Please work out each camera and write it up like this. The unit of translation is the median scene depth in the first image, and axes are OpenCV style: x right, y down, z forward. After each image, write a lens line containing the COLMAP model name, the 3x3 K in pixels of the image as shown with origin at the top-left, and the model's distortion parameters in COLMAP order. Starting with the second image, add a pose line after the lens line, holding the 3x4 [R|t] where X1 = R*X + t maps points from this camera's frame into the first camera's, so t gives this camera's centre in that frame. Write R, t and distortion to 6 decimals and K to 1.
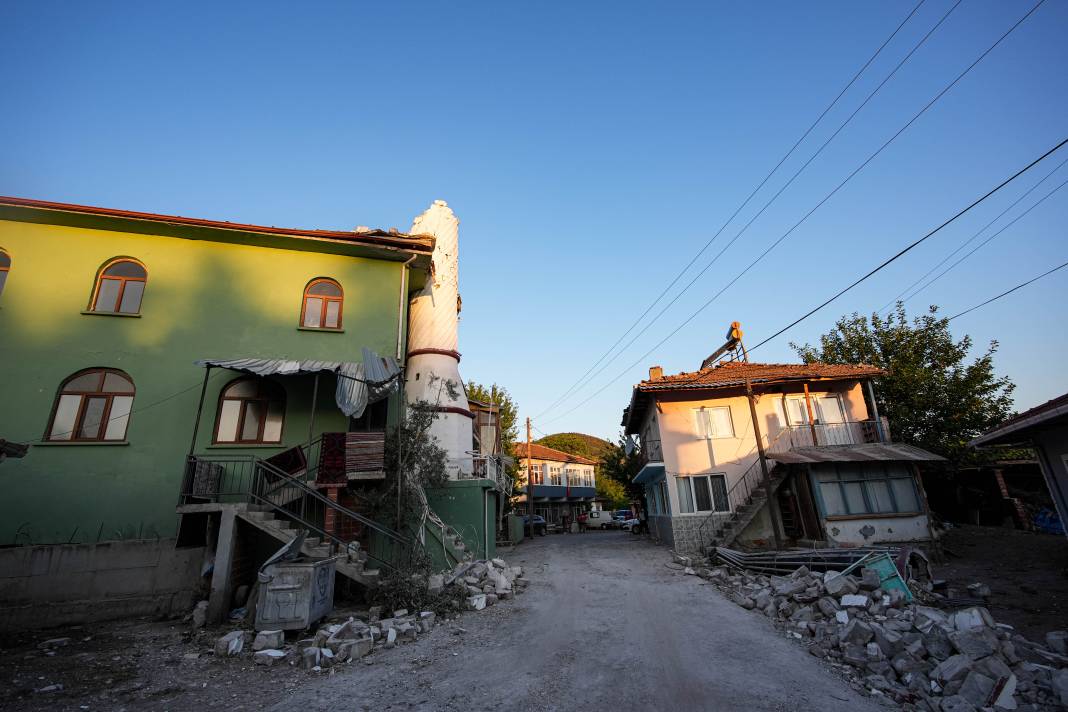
lens RADIAL K [[483.7, 0, 534.0], [0, 483.7, 356.0], [0, 0, 1]] dist [0.008922, -0.000157]
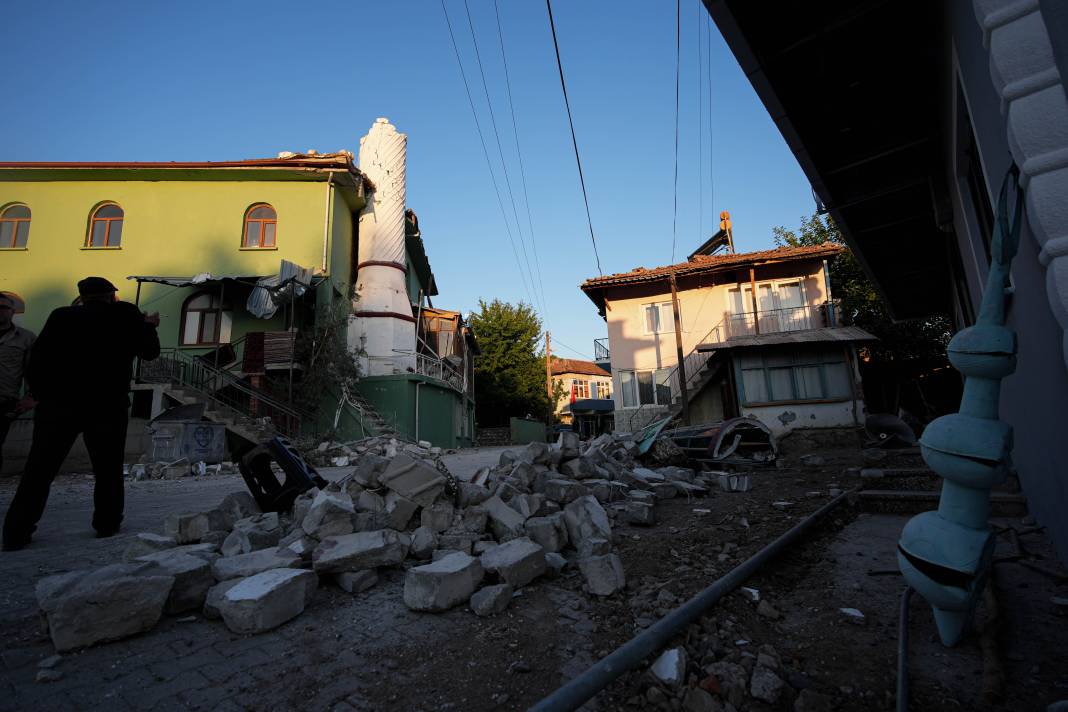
lens RADIAL K [[483.7, 0, 534.0], [0, 483.7, 356.0], [0, 0, 1]] dist [0.008922, -0.000157]
pose [[0.971874, -0.033282, -0.233139, 0.425348], [0.067166, 0.988020, 0.138946, 0.074879], [0.225722, -0.150697, 0.962466, -0.010899]]
